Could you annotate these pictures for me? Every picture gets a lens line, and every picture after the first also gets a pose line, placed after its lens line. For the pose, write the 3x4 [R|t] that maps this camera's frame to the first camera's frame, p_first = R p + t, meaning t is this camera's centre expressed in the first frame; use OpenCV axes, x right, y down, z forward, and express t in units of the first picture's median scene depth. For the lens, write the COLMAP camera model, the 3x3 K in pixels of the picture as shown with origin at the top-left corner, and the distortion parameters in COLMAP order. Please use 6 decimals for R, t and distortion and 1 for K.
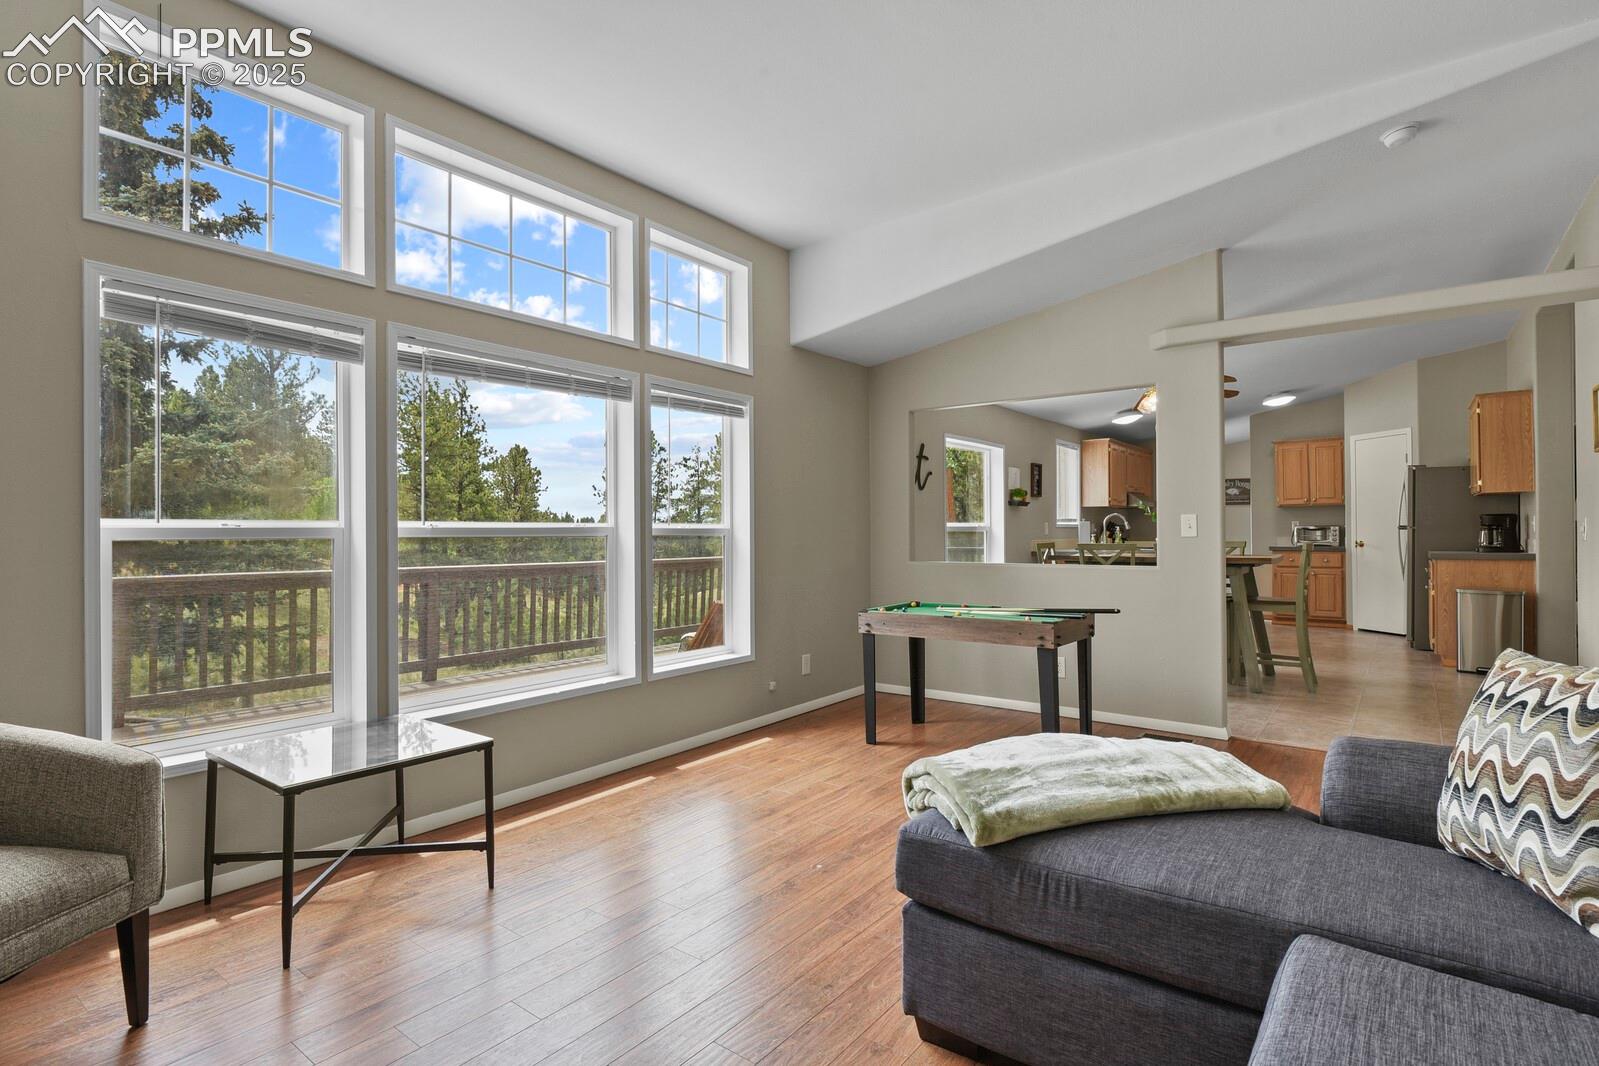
lens RADIAL K [[783.4, 0, 798.0], [0, 783.4, 525.3], [0, 0, 1]] dist [-0.002015, -0.006484]
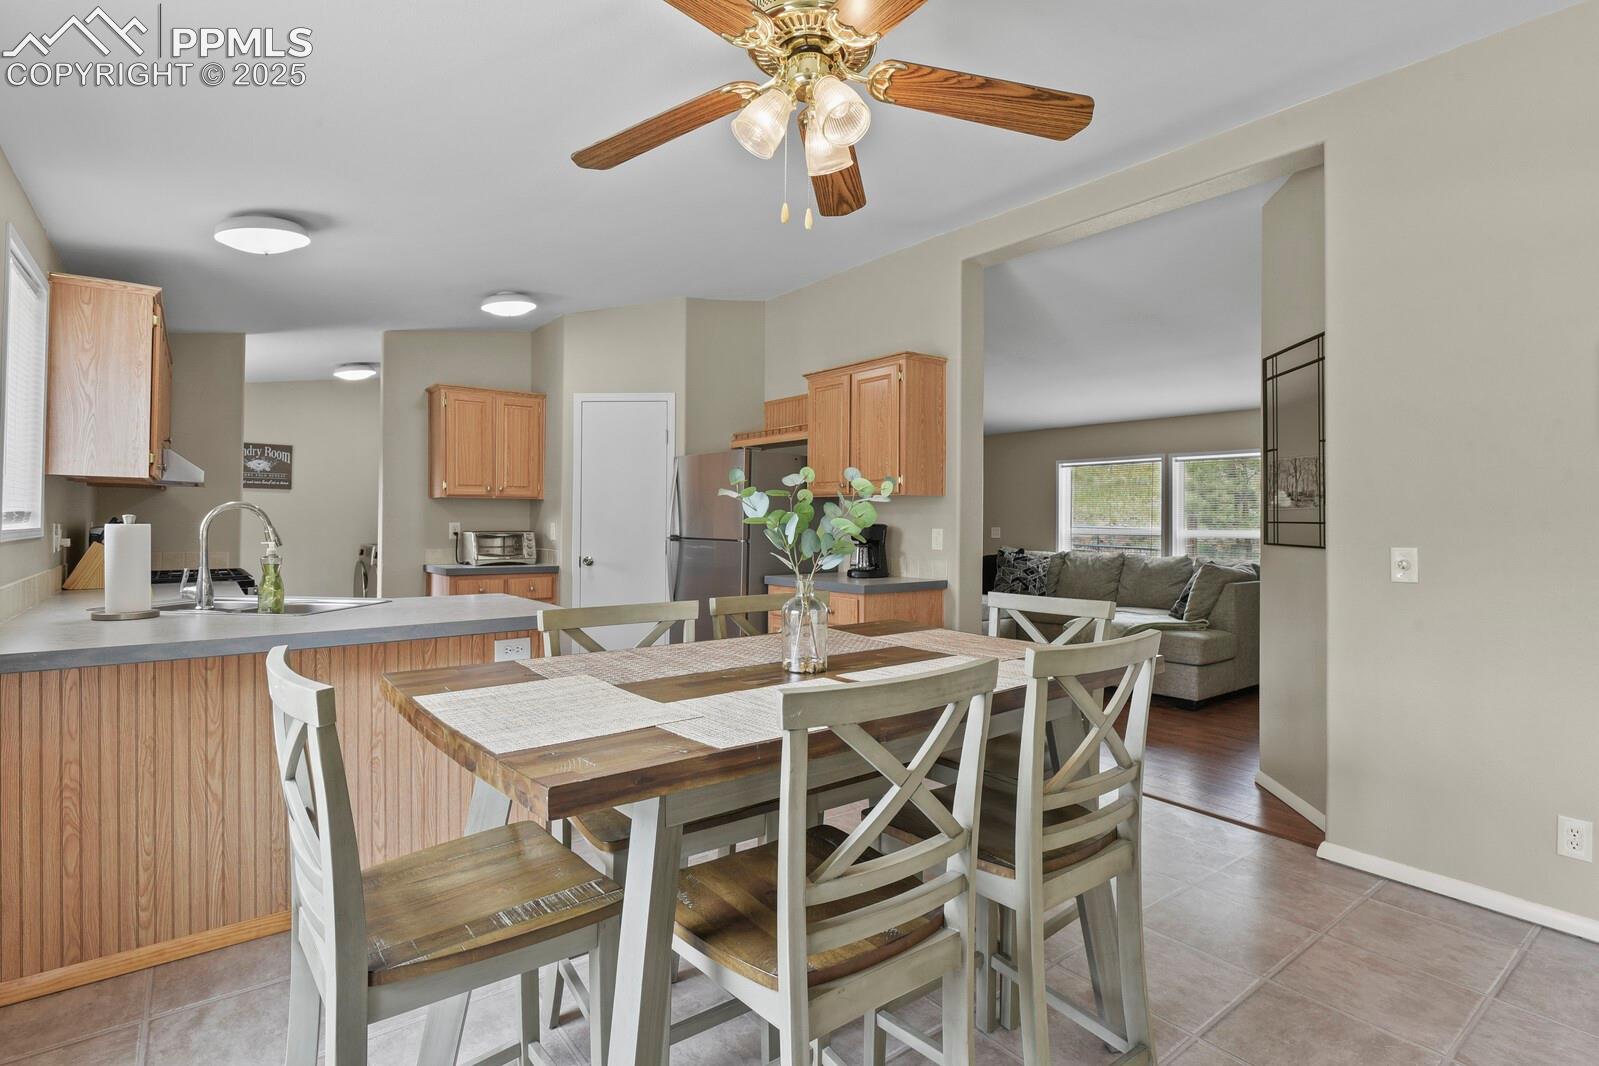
lens RADIAL K [[783.4, 0, 804.3], [0, 783.4, 525.1], [0, 0, 1]] dist [-0.002015, -0.006484]
pose [[0.247939, 0.007103, 0.968750, 0.136373], [-0.020670, 0.999784, -0.002040, -0.008477], [-0.968555, -0.019518, 0.248032, 0.668424]]
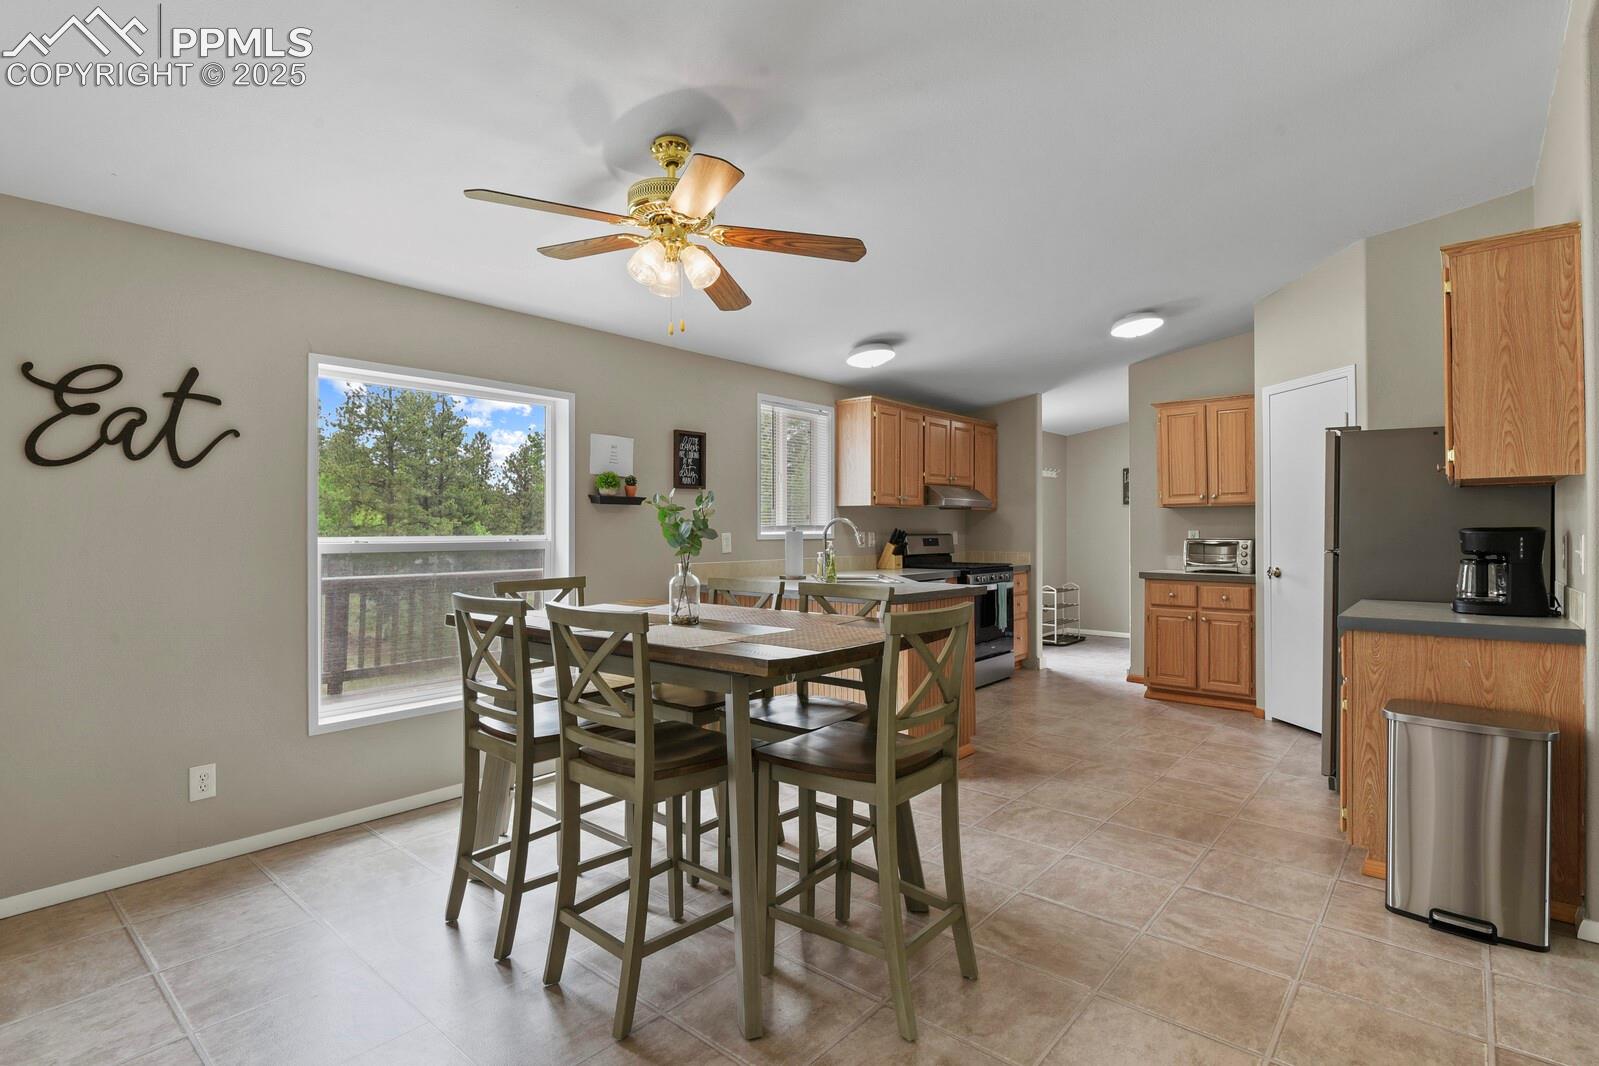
lens RADIAL K [[783.4, 0, 791.4], [0, 783.4, 520.7], [0, 0, 1]] dist [-0.002015, -0.006484]
pose [[0.998725, 0.006176, -0.050095, 0.392065], [-0.006209, 0.999981, -0.000497, -0.011983], [0.050090, 0.000808, 0.998744, 0.406375]]
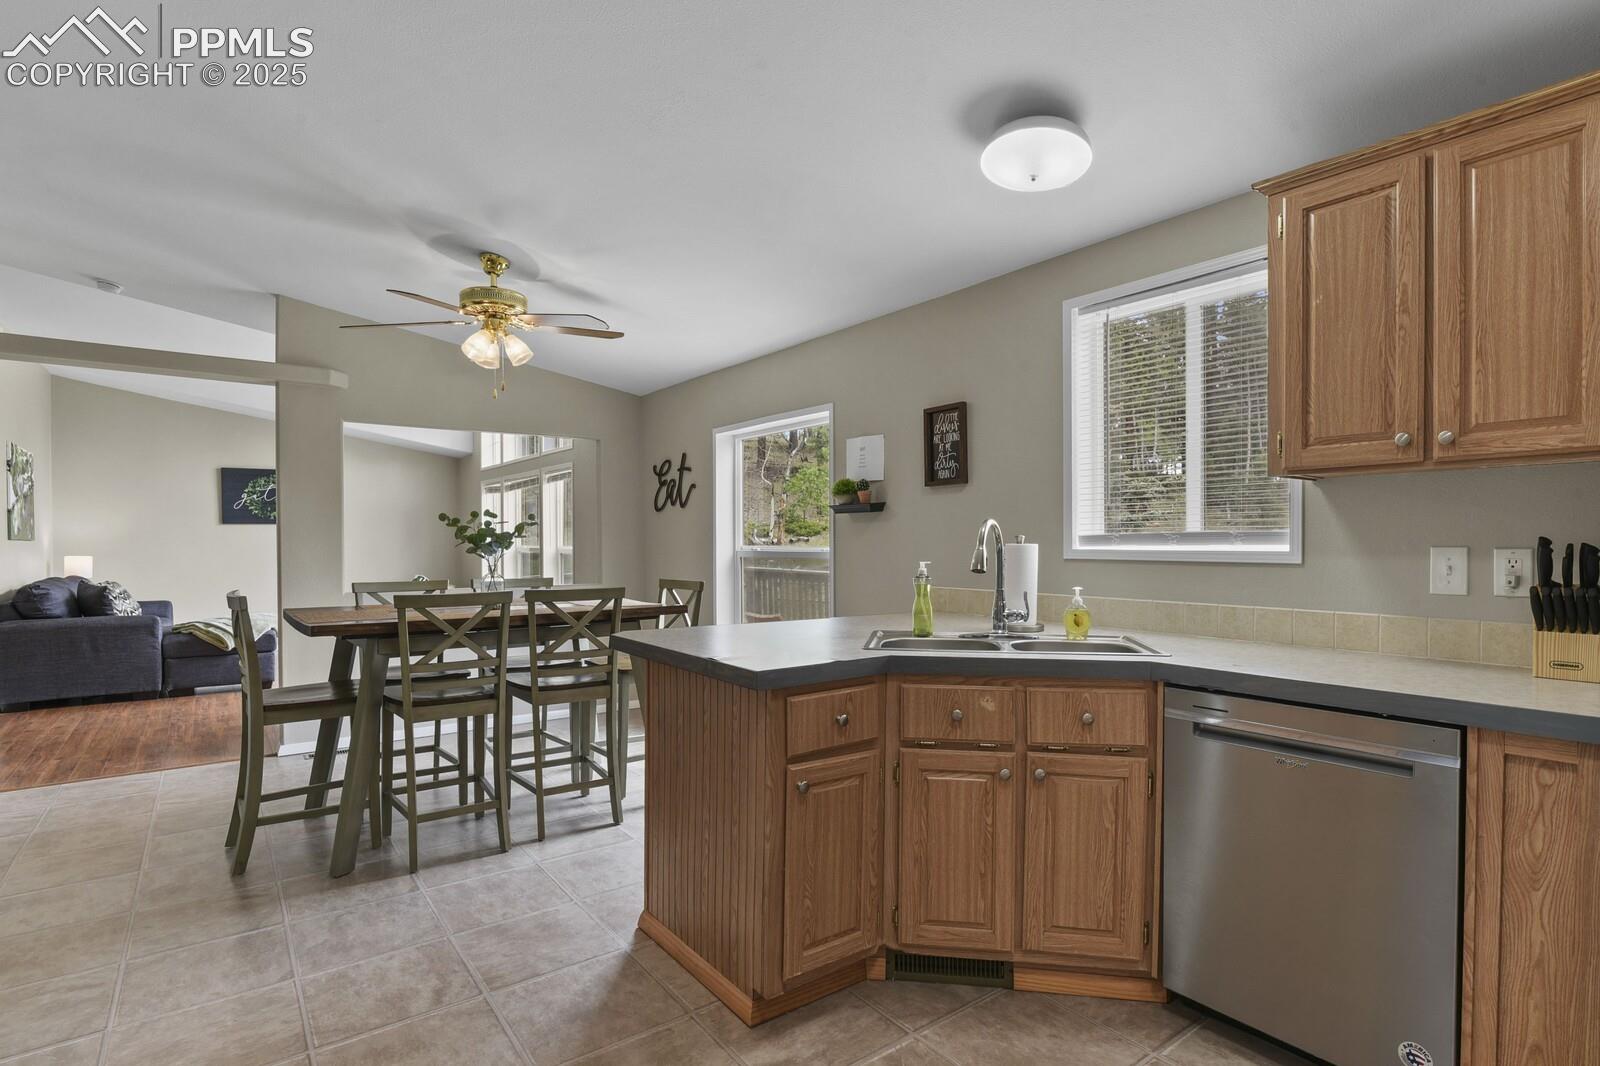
lens RADIAL K [[783.9, 0, 820.3], [0, 783.9, 562.0], [0, 0, 1]] dist [-0.002015, -0.006484]
pose [[-0.245042, 0.032477, -0.968968, 0.699688], [0.010384, 0.999469, 0.030873, -0.007814], [0.969457, -0.002497, -0.245249, 0.991182]]
